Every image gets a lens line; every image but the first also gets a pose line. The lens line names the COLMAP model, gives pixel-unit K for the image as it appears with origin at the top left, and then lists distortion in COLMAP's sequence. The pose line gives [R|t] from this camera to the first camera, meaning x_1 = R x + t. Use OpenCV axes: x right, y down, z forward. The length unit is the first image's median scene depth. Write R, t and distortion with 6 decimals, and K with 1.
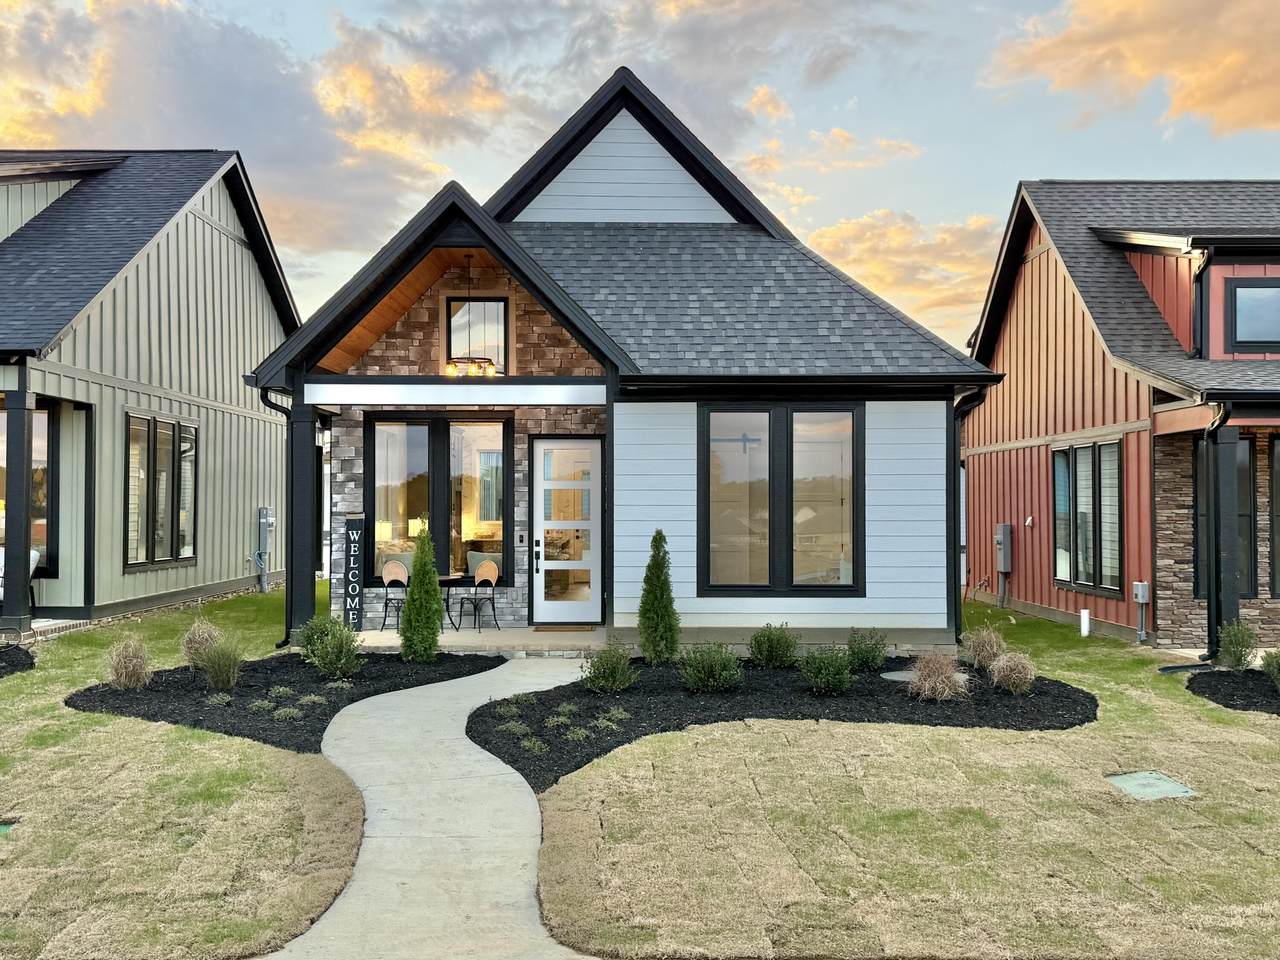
lens RADIAL K [[1294.5, 0, 641.7], [0, 1294.5, 475.9], [0, 0, 1]] dist [0.135370, -0.272603]
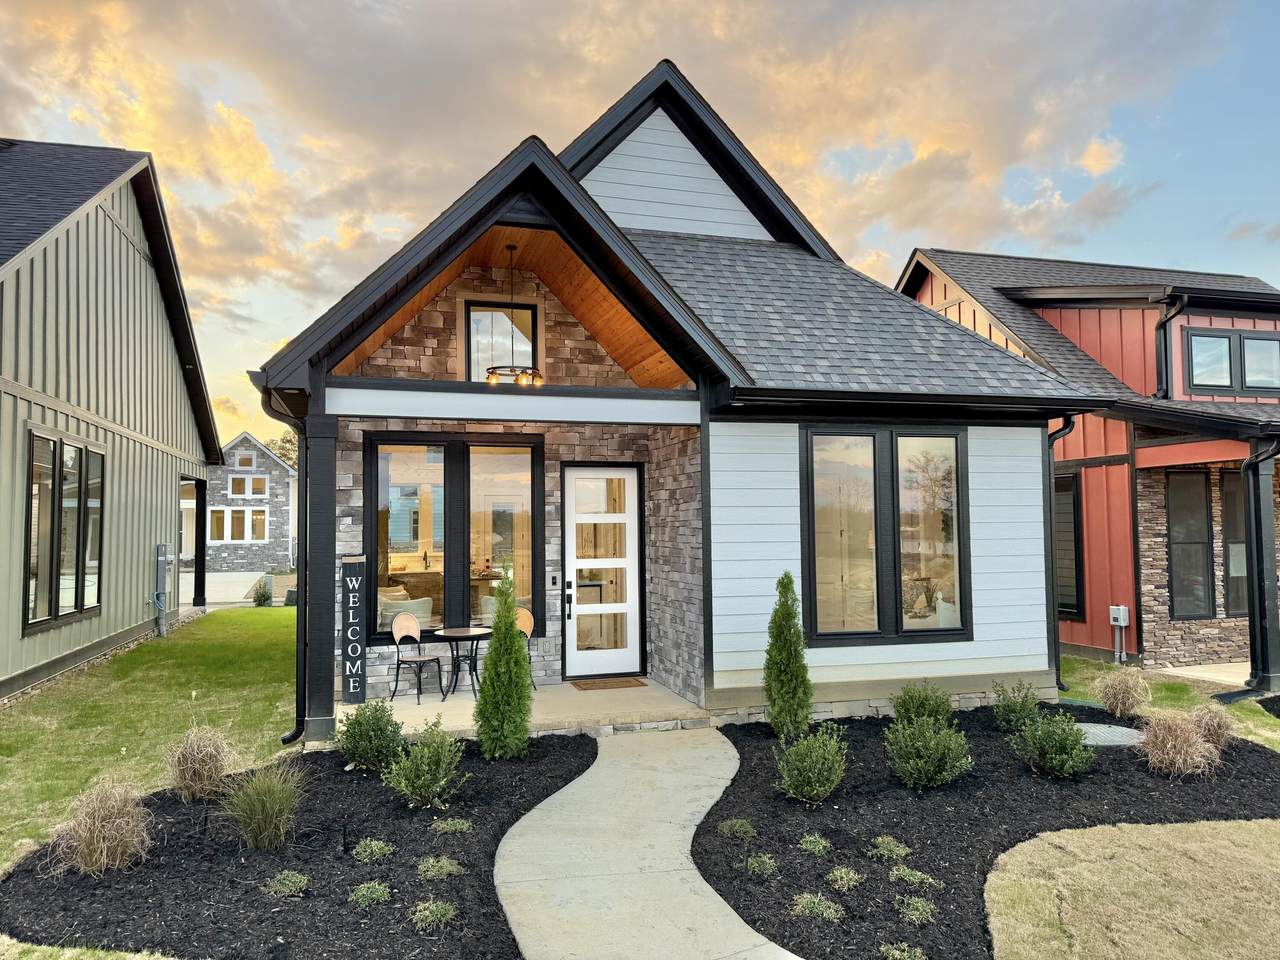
lens RADIAL K [[898.7, 0, 640.0], [0, 898.7, 480.0], [0, 0, 1]] dist [0.124658, -0.207325]
pose [[0.960918, 0.004935, 0.276788, -0.207112], [0.003703, 0.999522, -0.030678, -0.000362], [-0.276807, 0.030504, 0.960441, 0.404684]]
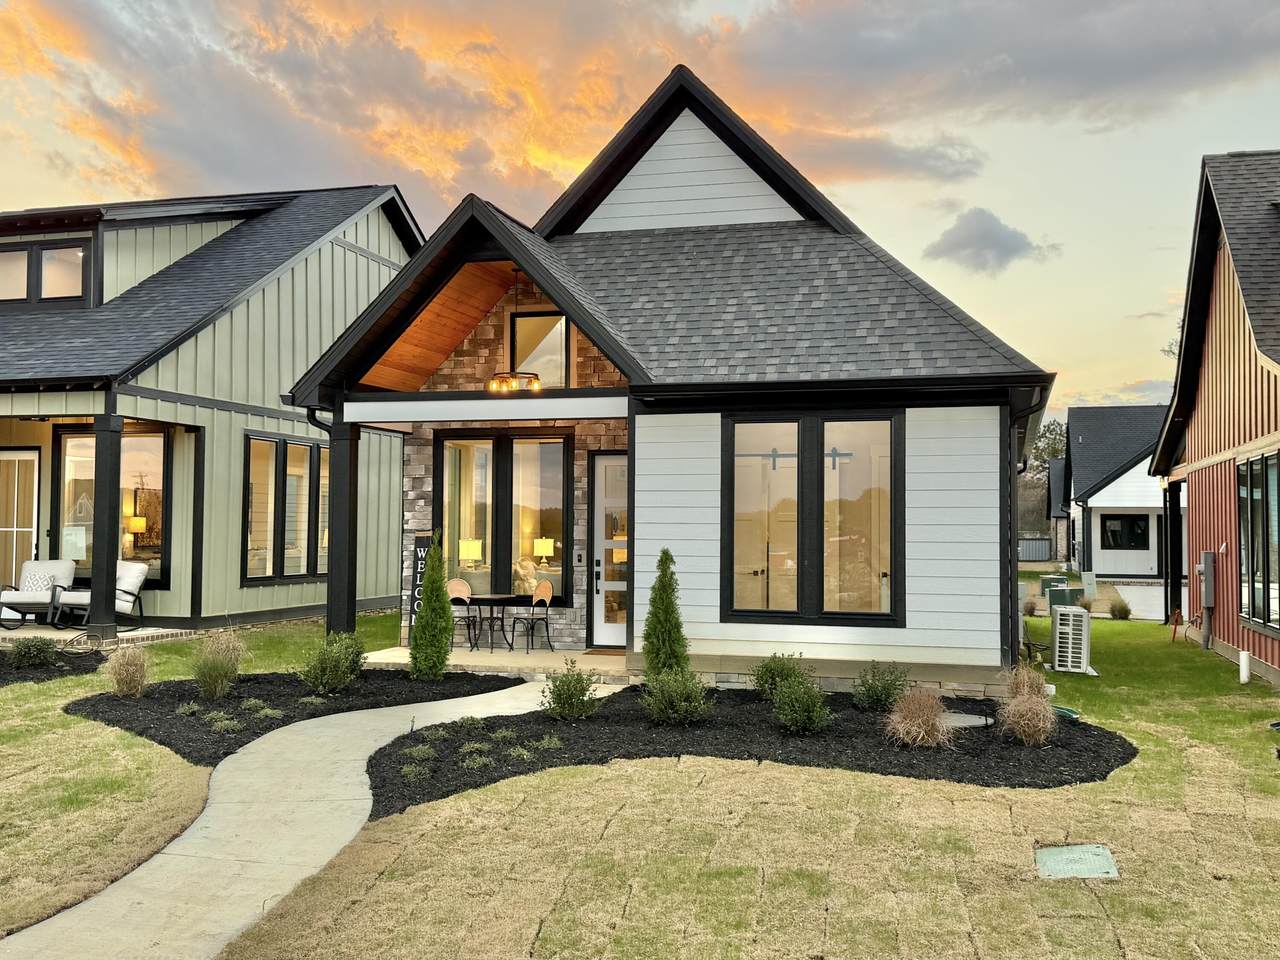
lens RADIAL K [[1295.5, 0, 638.5], [0, 1295.5, 475.7], [0, 0, 1]] dist [0.135205, -0.274529]
pose [[0.959936, -0.005366, -0.280166, 0.223447], [-0.000507, 0.999782, -0.020887, 0.007119], [0.280217, 0.020192, 0.959724, 0.080905]]
